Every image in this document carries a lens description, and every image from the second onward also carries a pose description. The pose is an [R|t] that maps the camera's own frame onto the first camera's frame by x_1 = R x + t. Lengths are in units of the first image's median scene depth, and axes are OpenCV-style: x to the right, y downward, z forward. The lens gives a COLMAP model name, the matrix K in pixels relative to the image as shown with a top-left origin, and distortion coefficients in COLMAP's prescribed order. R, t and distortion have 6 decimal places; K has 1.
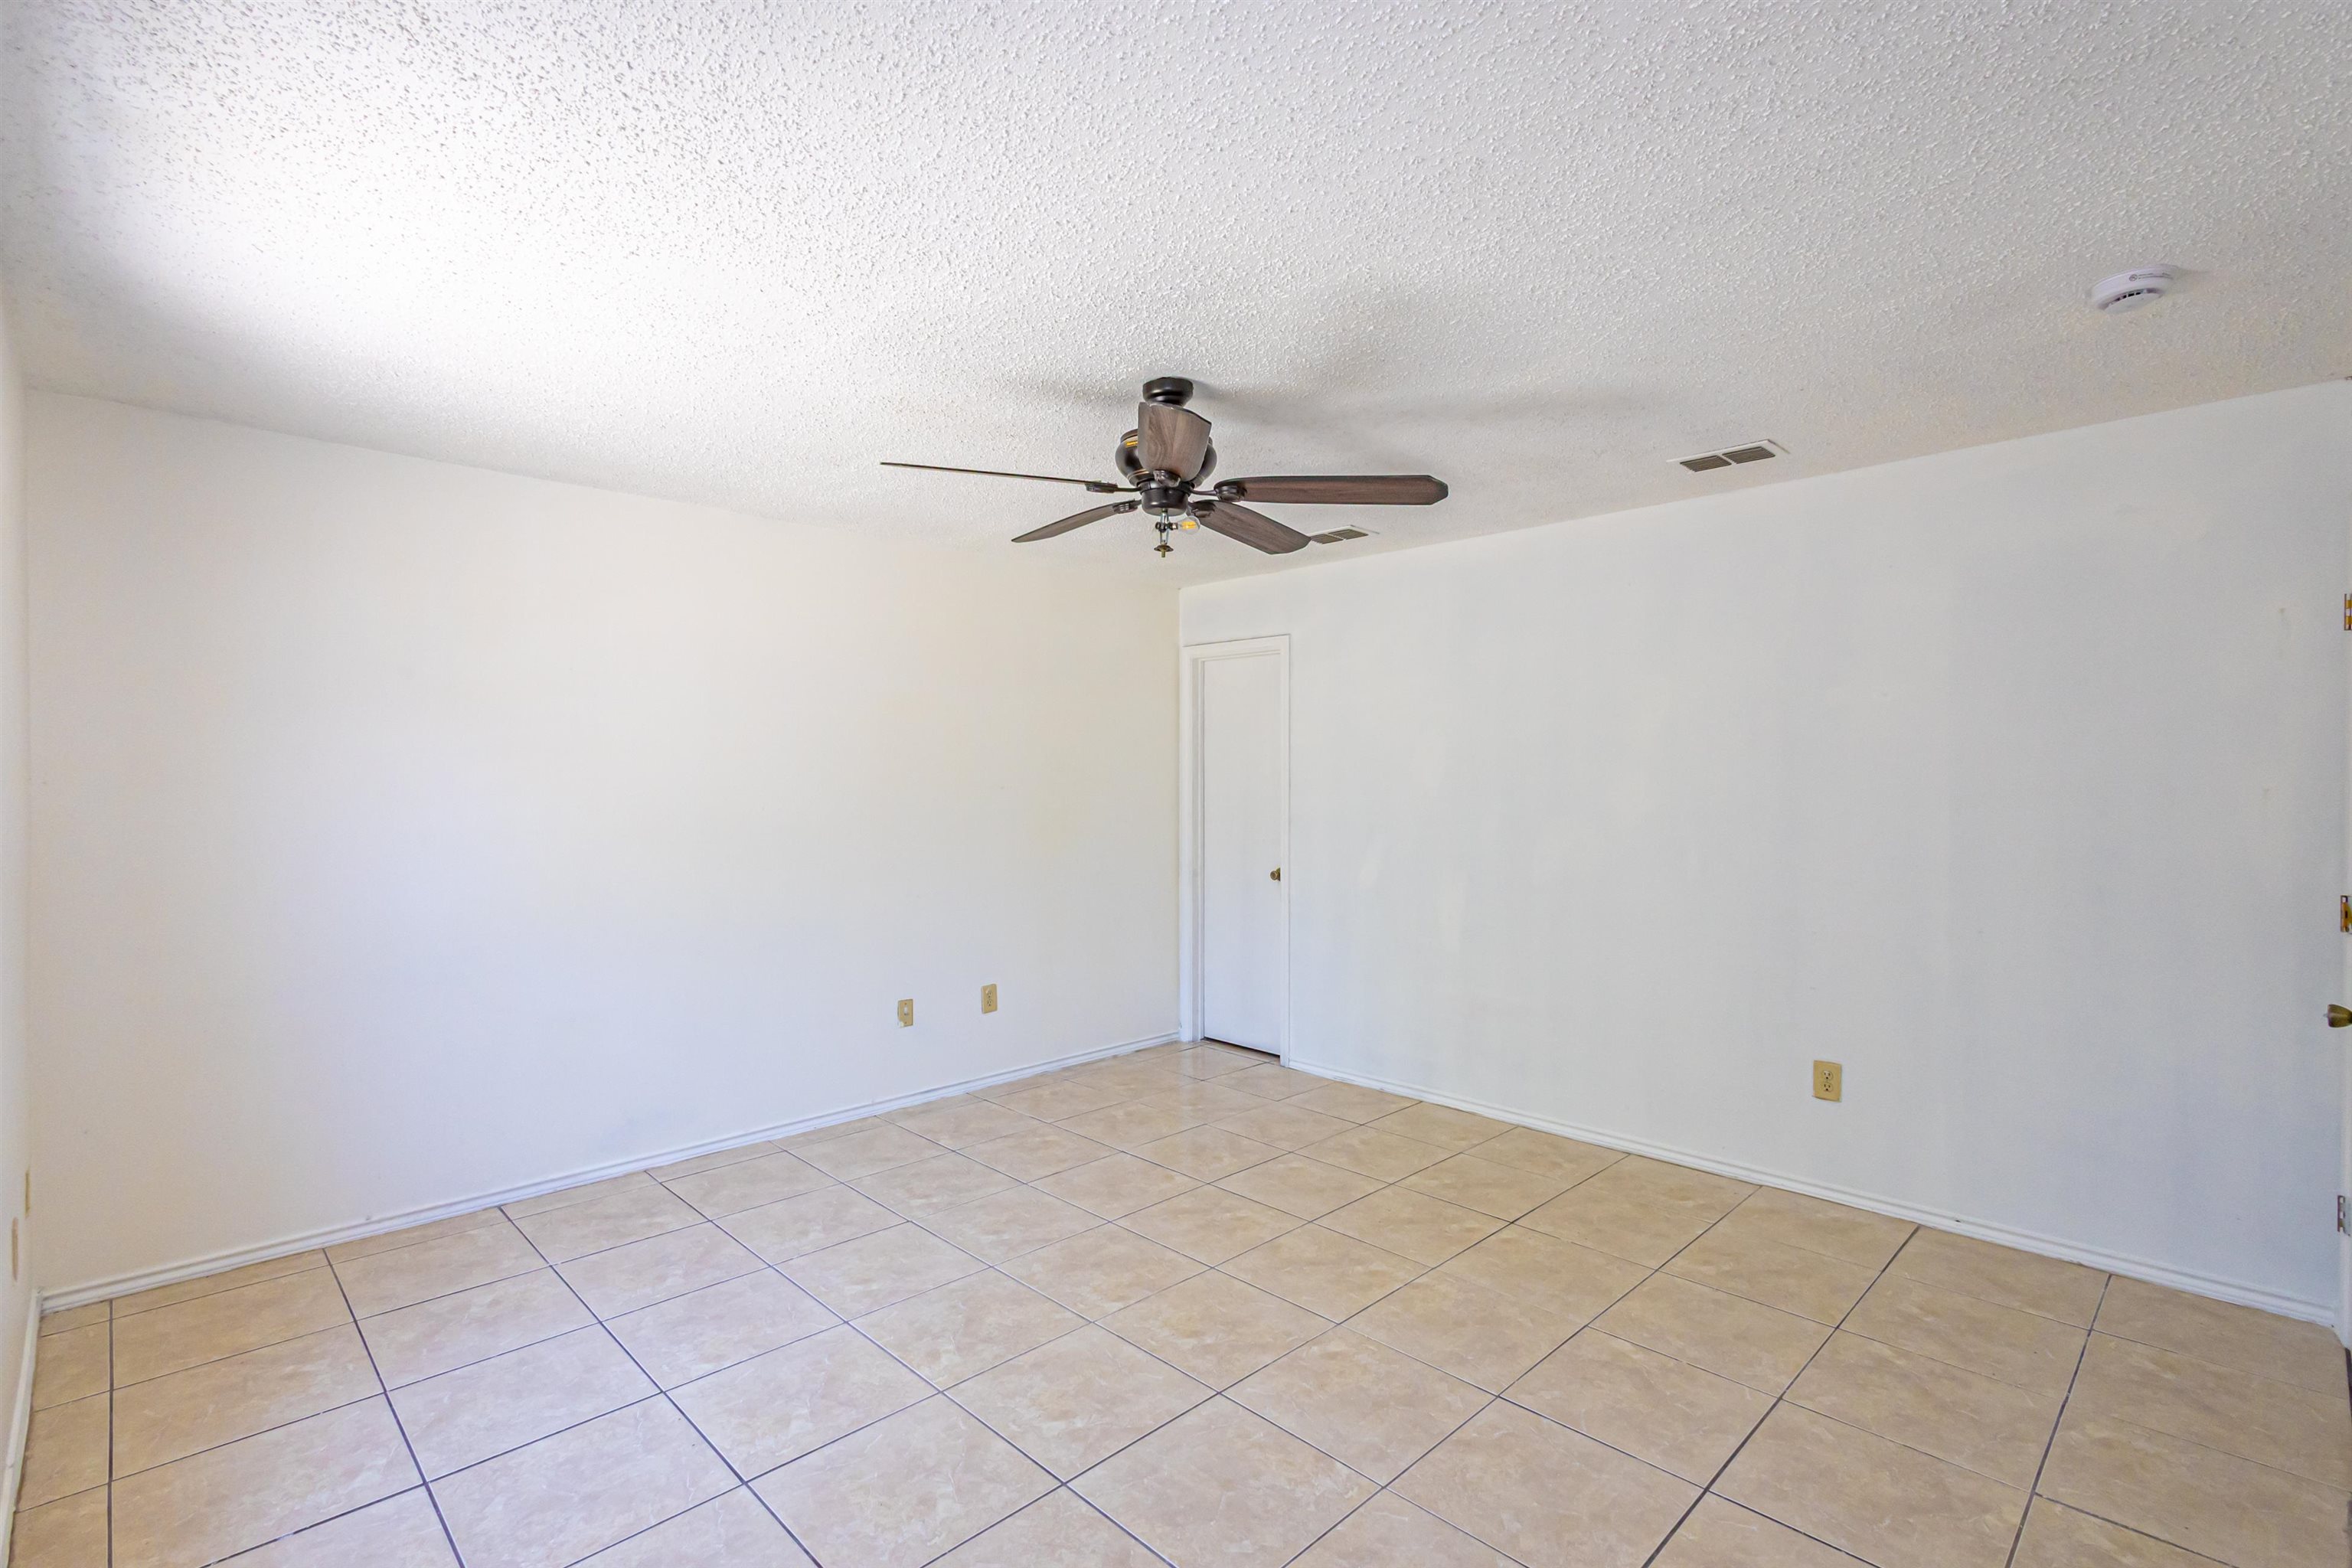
lens RADIAL K [[1091.6, 0, 1185.7], [0, 1091.6, 761.8], [0, 0, 1]] dist [0.009819, -0.002699]
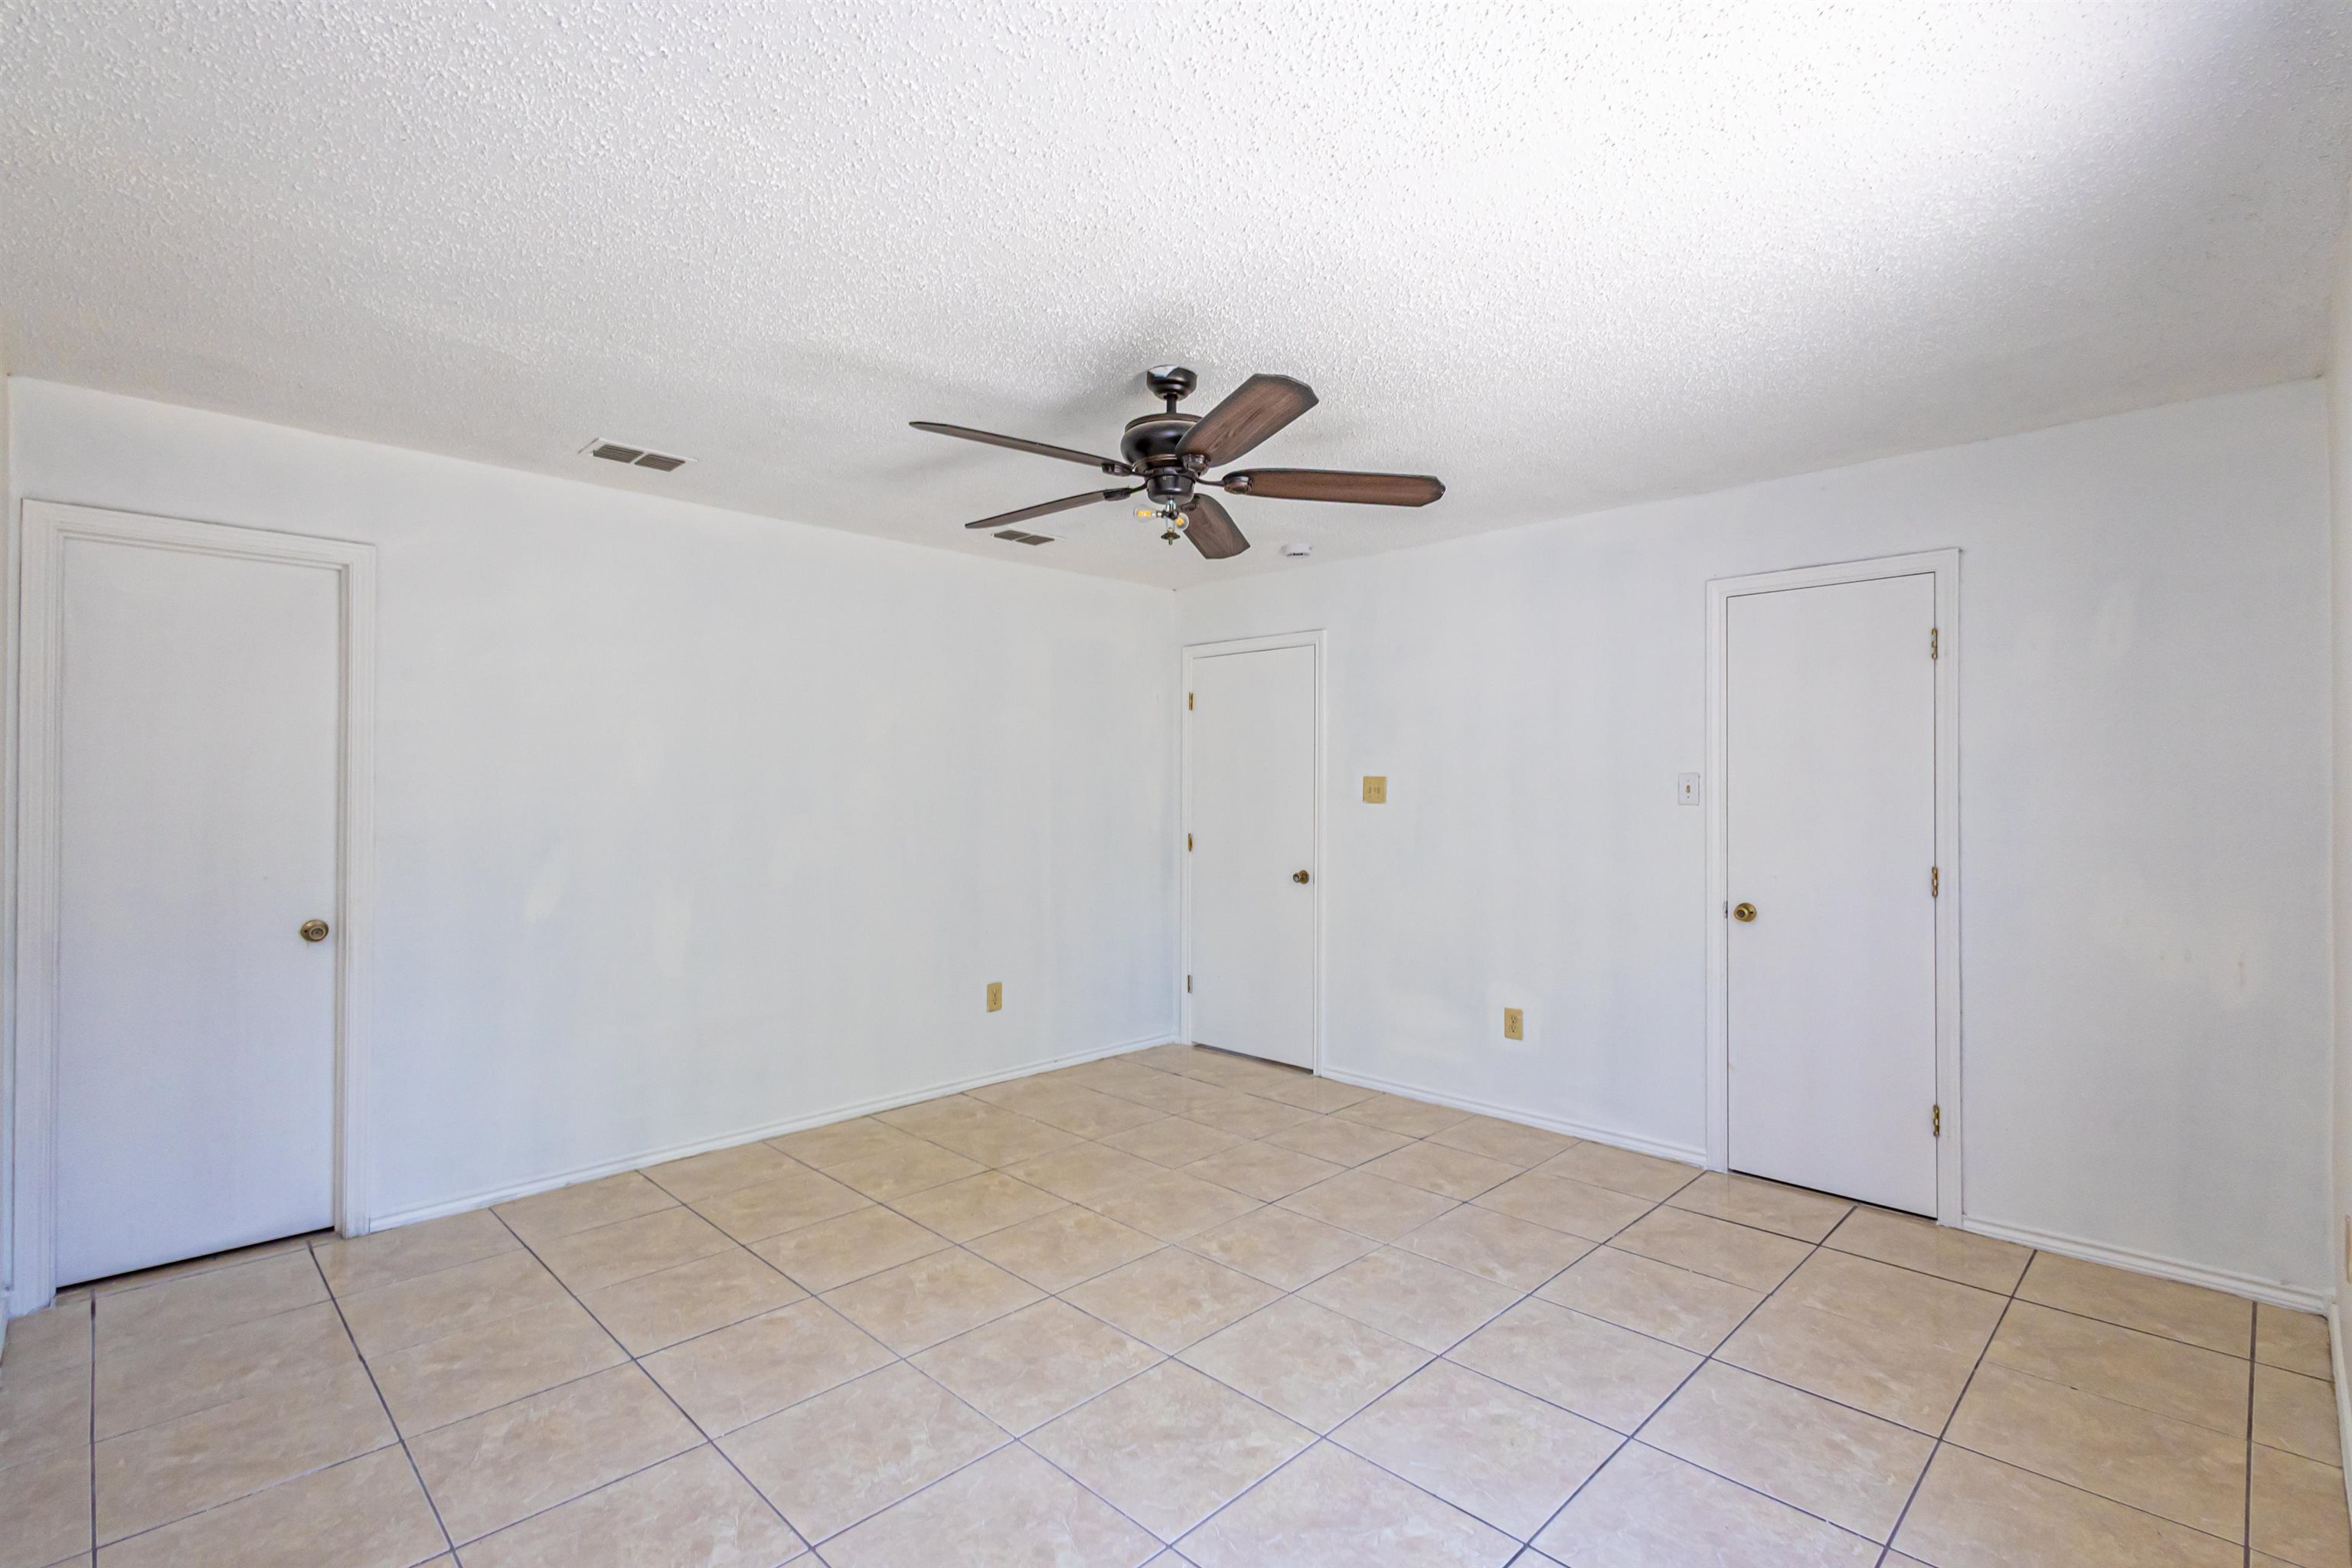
lens RADIAL K [[1091.6, 0, 1184.8], [0, 1091.6, 788.2], [0, 0, 1]] dist [0.009819, -0.002699]
pose [[-0.015759, 0.000316, 0.999876, -0.781480], [-0.008240, 0.999966, -0.000446, 0.031207], [-0.999842, -0.008246, -0.015756, 0.790158]]
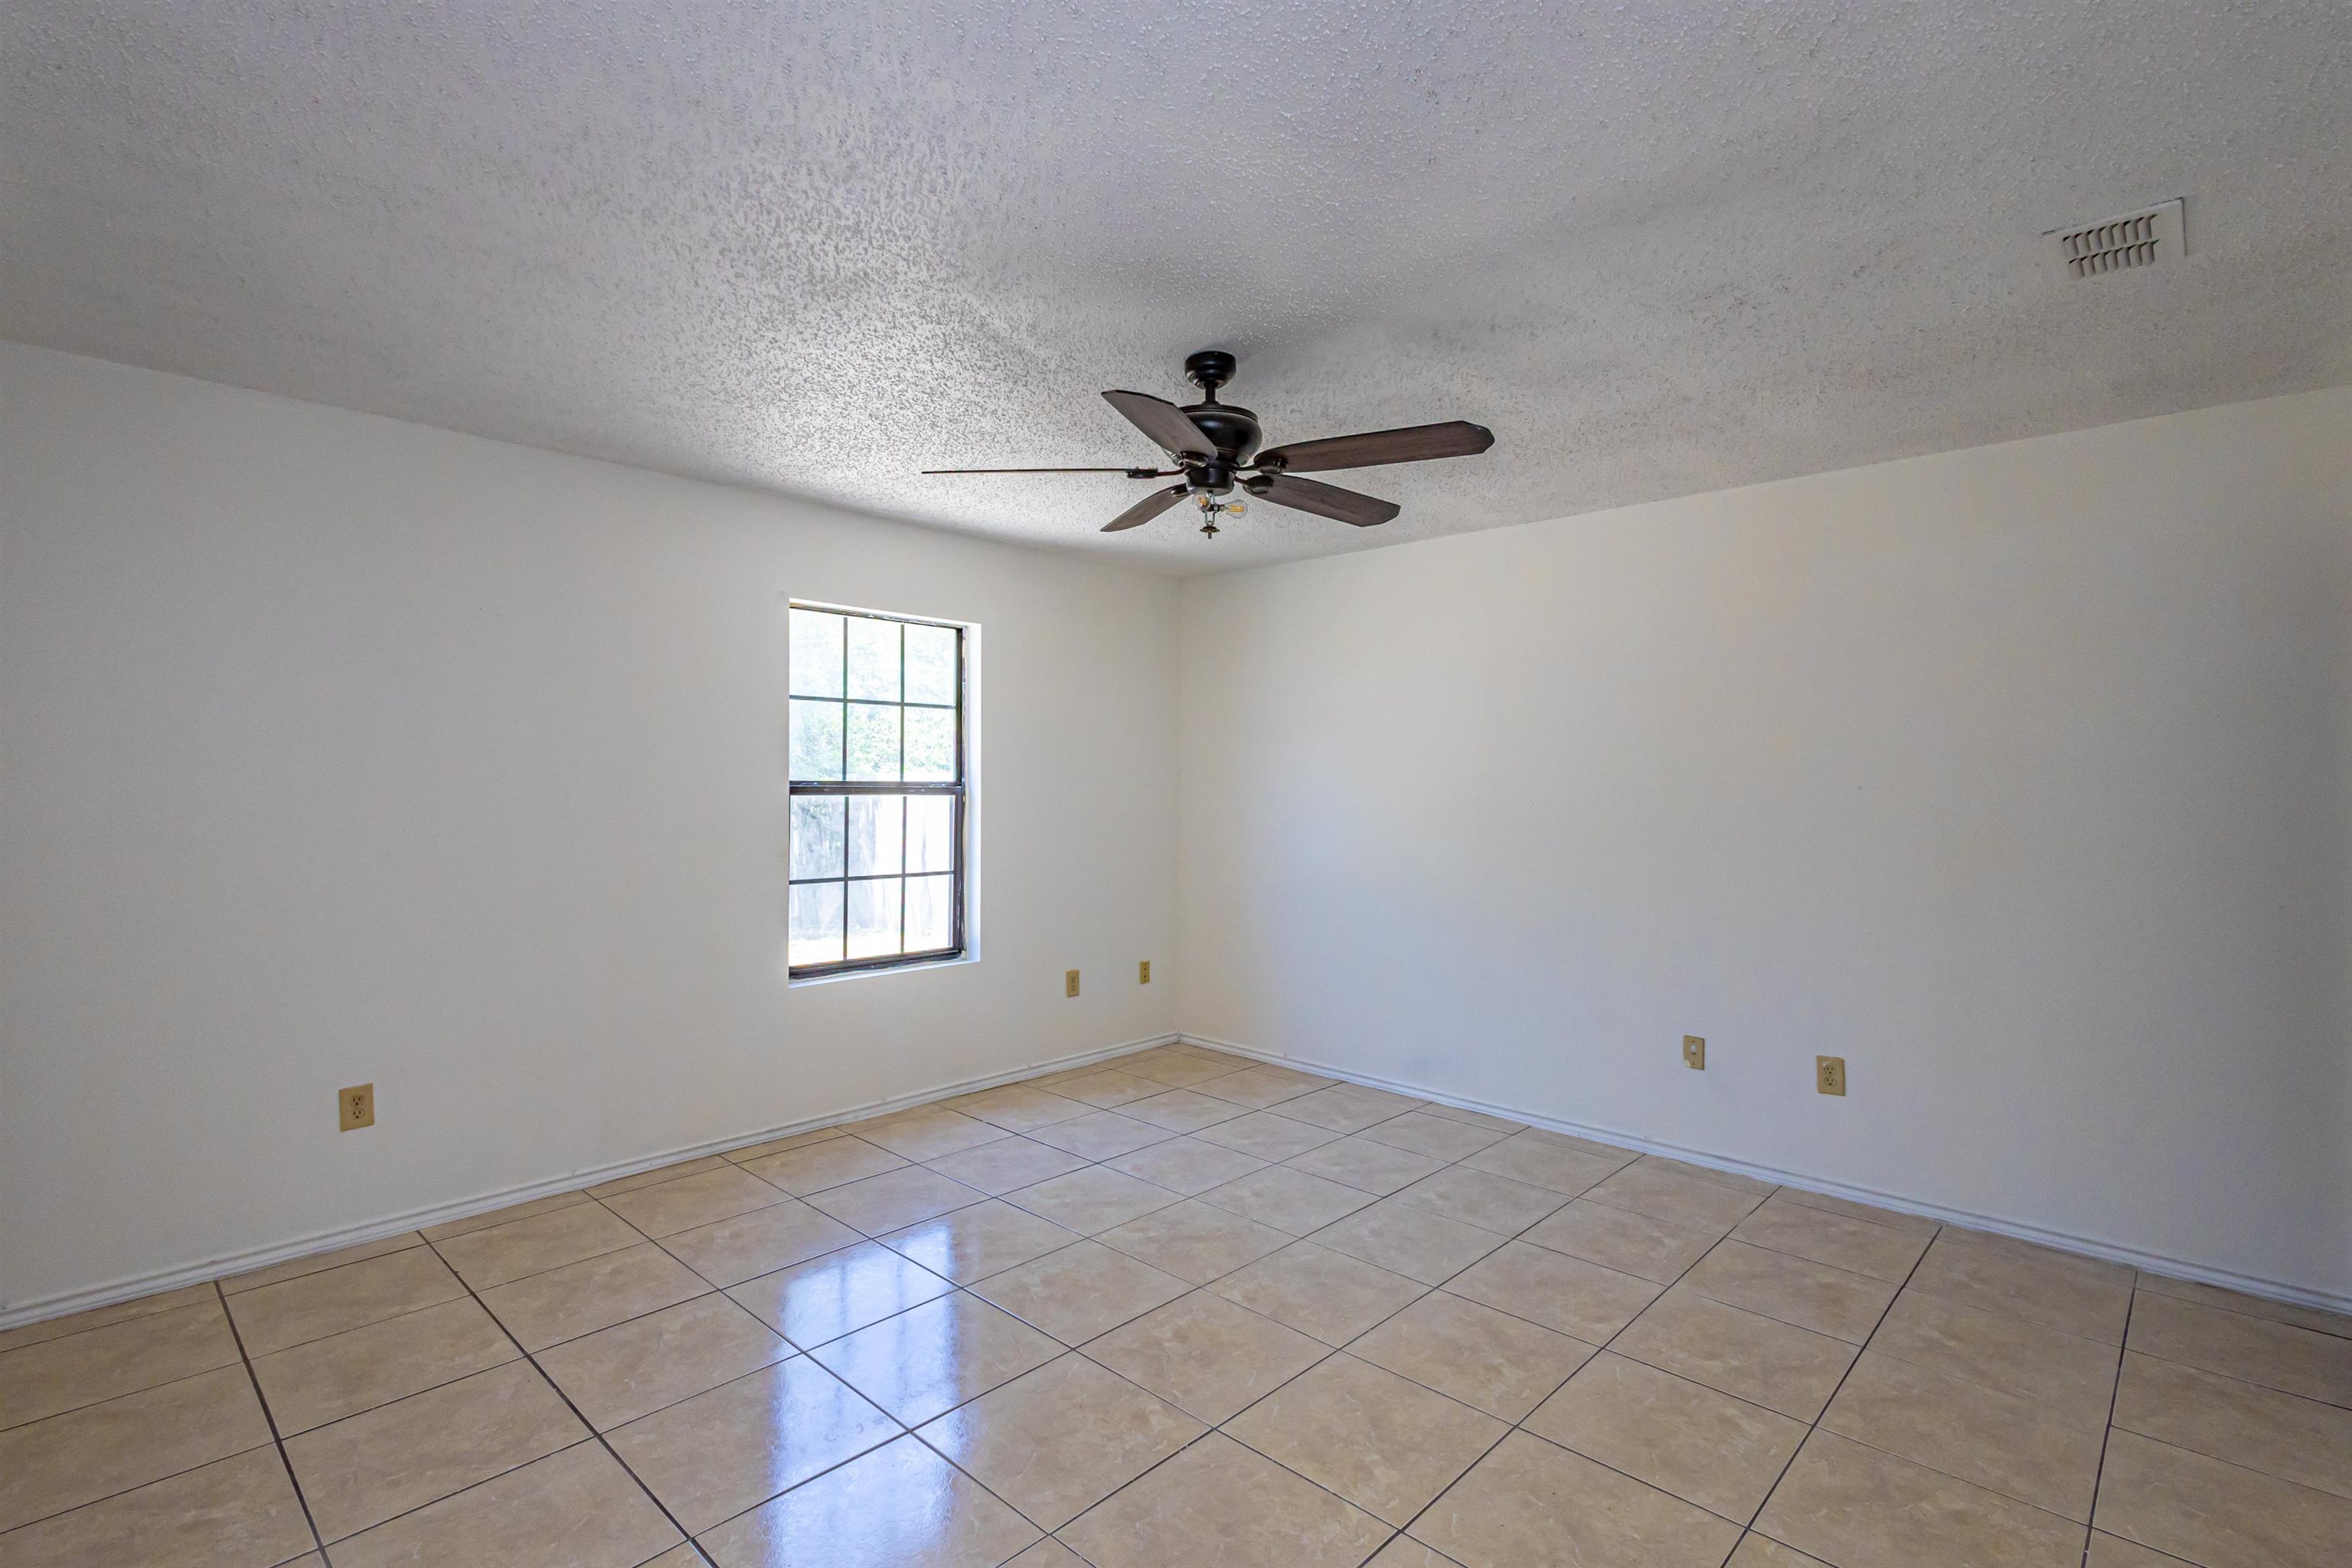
lens RADIAL K [[1091.6, 0, 1160.6], [0, 1091.6, 745.3], [0, 0, 1]] dist [0.009819, -0.002699]
pose [[0.019391, -0.037288, -0.999116, 0.752985], [0.001511, 0.999304, -0.037266, 0.032782], [0.999811, -0.000788, 0.019434, 0.740275]]
